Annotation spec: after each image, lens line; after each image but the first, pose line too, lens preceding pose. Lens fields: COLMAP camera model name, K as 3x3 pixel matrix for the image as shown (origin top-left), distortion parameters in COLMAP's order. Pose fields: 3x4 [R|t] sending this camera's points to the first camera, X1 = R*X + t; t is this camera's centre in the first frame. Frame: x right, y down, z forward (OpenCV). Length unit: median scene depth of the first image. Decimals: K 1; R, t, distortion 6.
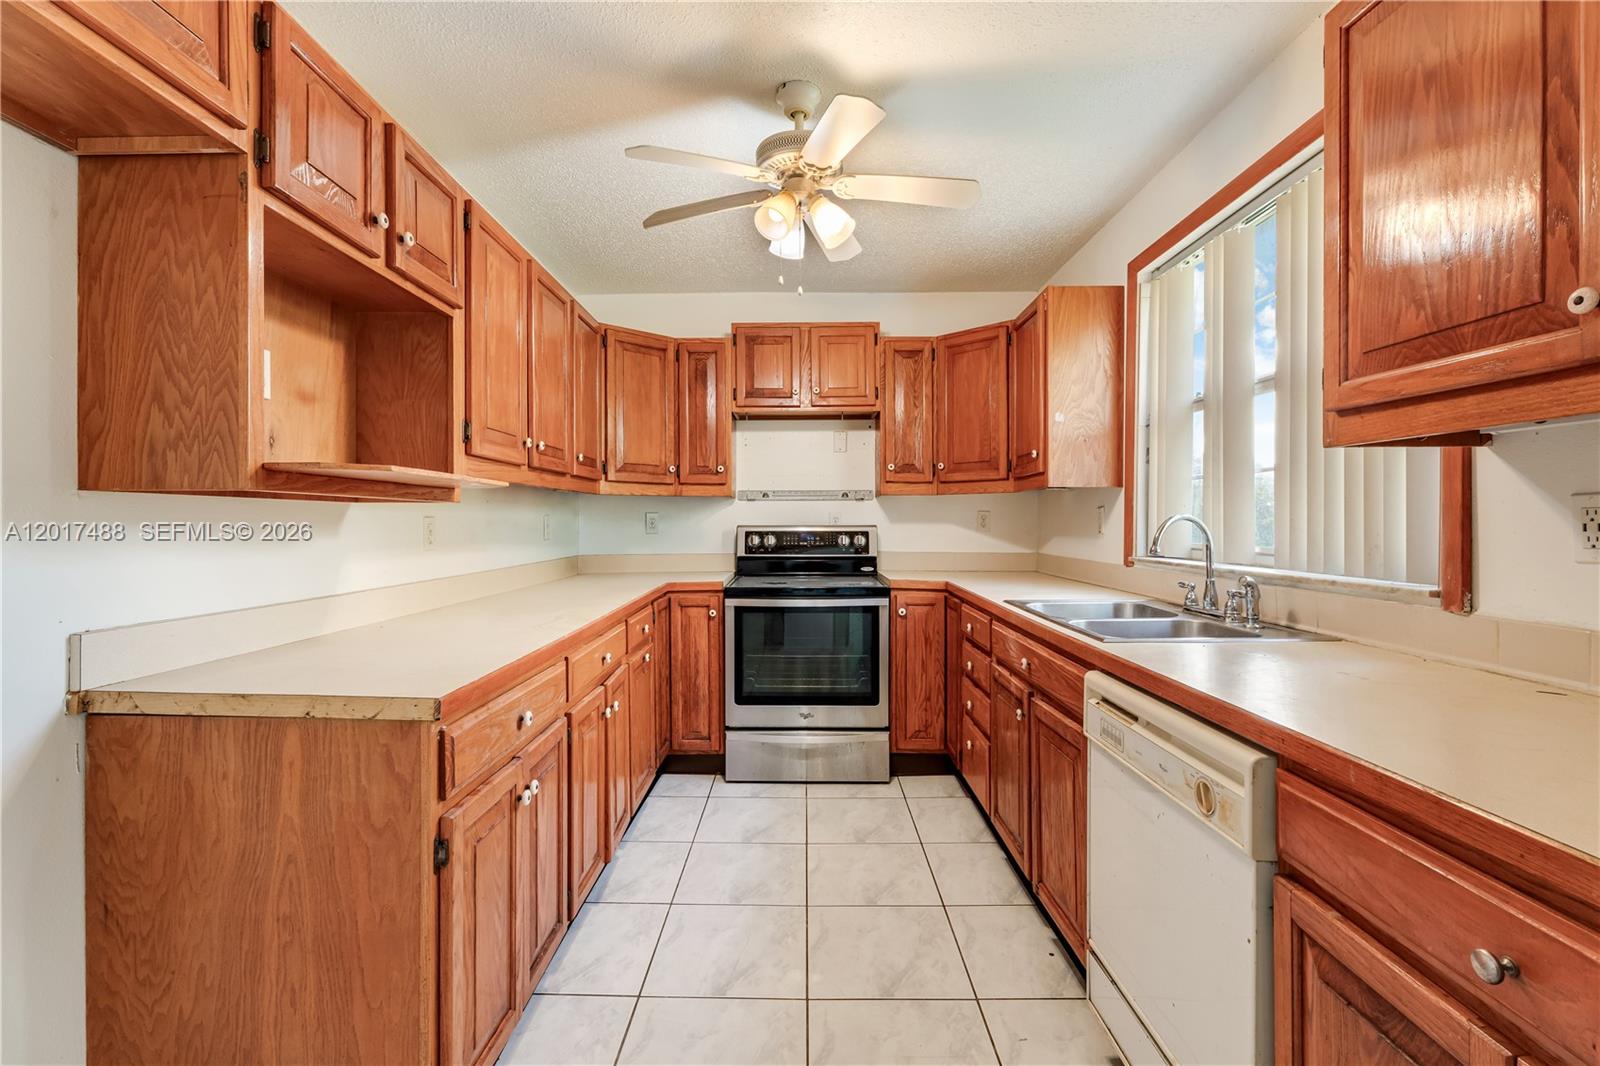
lens RADIAL K [[709.4, 0, 801.3], [0, 709.4, 528.9], [0, 0, 1]] dist [-0.001688, 0.000765]
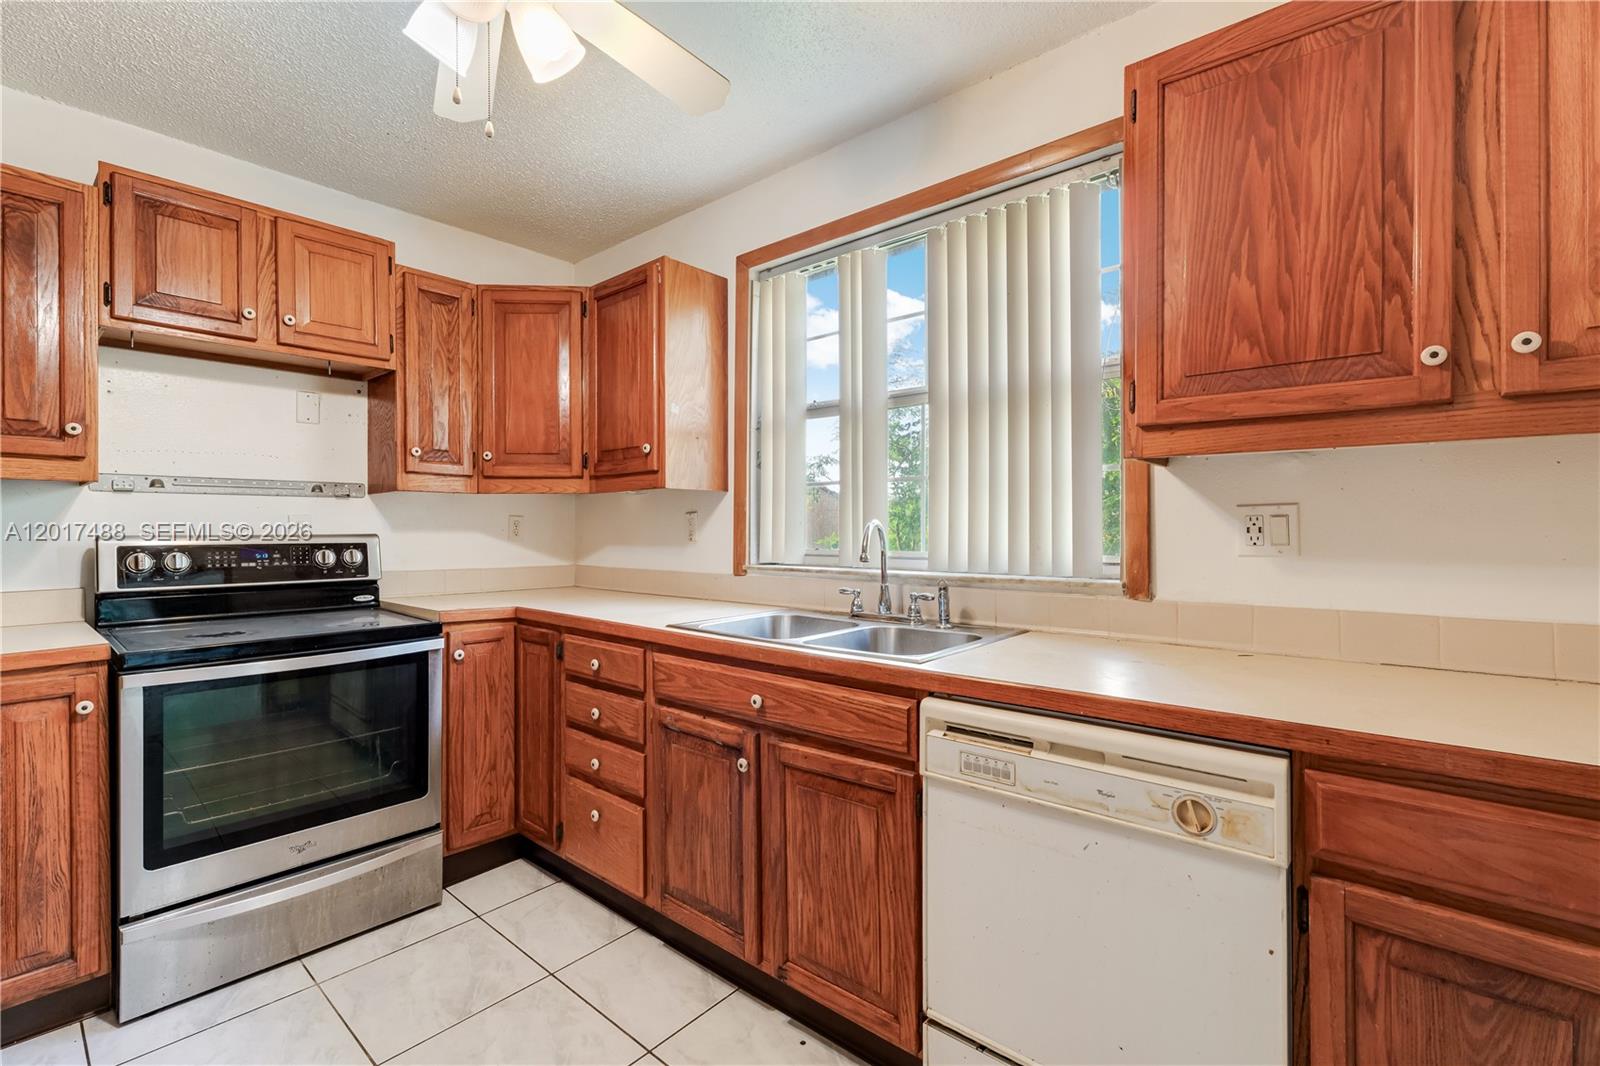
lens RADIAL K [[709.4, 0, 799.2], [0, 709.4, 529.2], [0, 0, 1]] dist [-0.001688, 0.000765]
pose [[0.654771, -0.001182, 0.755827, -0.173010], [0.010028, 0.999924, -0.007123, -0.001008], [-0.755761, 0.012243, 0.654733, 0.272701]]
